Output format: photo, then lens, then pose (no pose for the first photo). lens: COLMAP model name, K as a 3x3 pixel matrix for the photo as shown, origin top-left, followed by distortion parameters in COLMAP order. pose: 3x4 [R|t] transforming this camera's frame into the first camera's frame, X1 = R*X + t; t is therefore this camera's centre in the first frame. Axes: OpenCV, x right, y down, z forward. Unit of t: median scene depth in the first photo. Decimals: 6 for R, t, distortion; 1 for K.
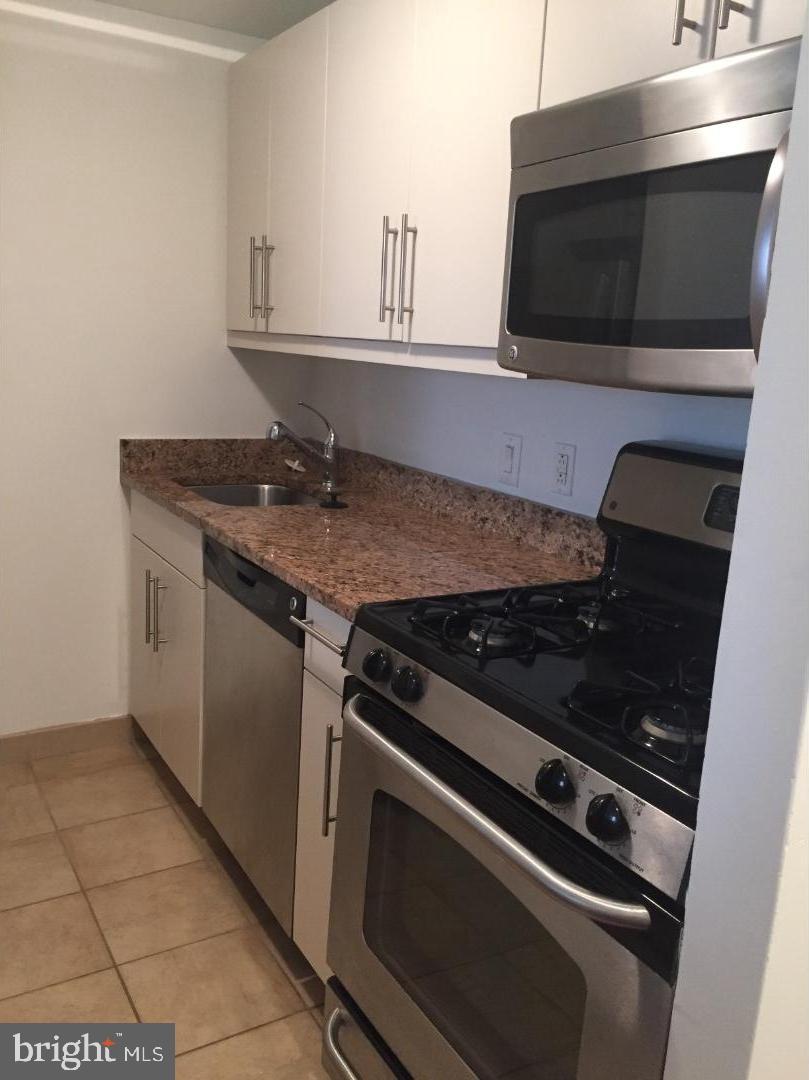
lens RADIAL K [[918.6, 0, 404.5], [0, 918.6, 540.0], [0, 0, 1]] dist [0.069830, -0.087277]
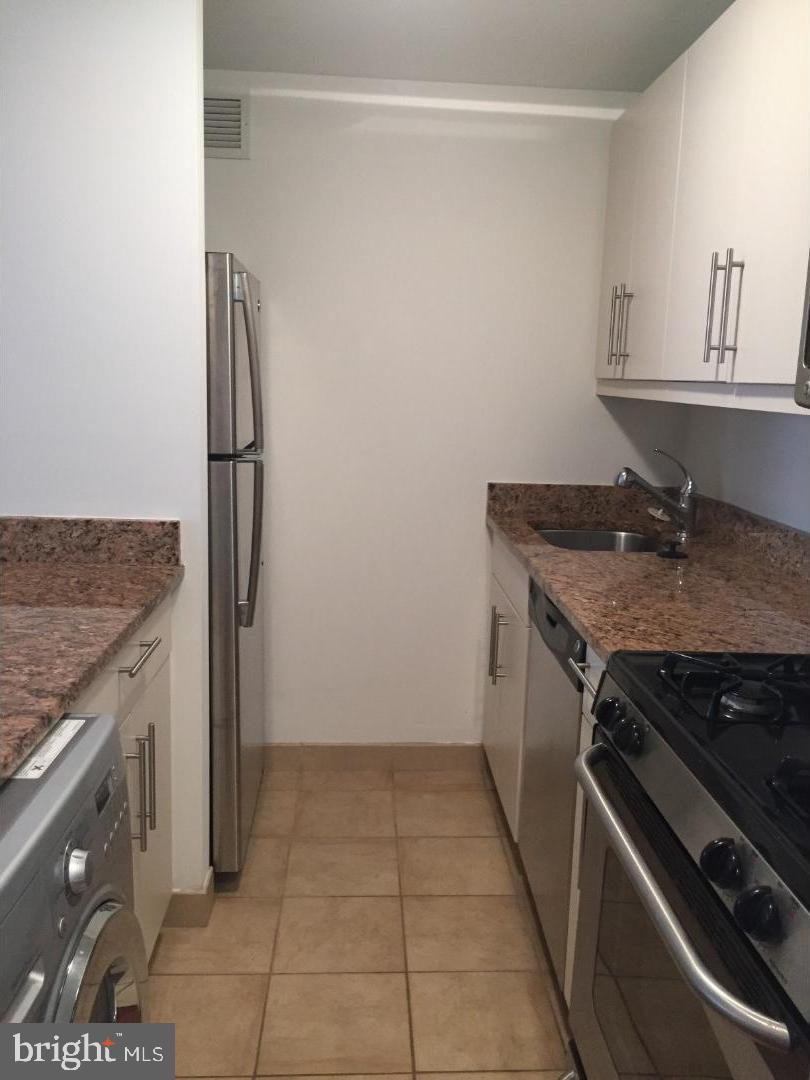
lens RADIAL K [[918.6, 0, 405.0], [0, 918.6, 540.0], [0, 0, 1]] dist [0.069830, -0.087277]
pose [[0.882802, 0.054650, -0.466555, 0.128529], [-0.081335, 0.995991, -0.037235, 0.005294], [0.462650, 0.070818, 0.883708, 0.022154]]
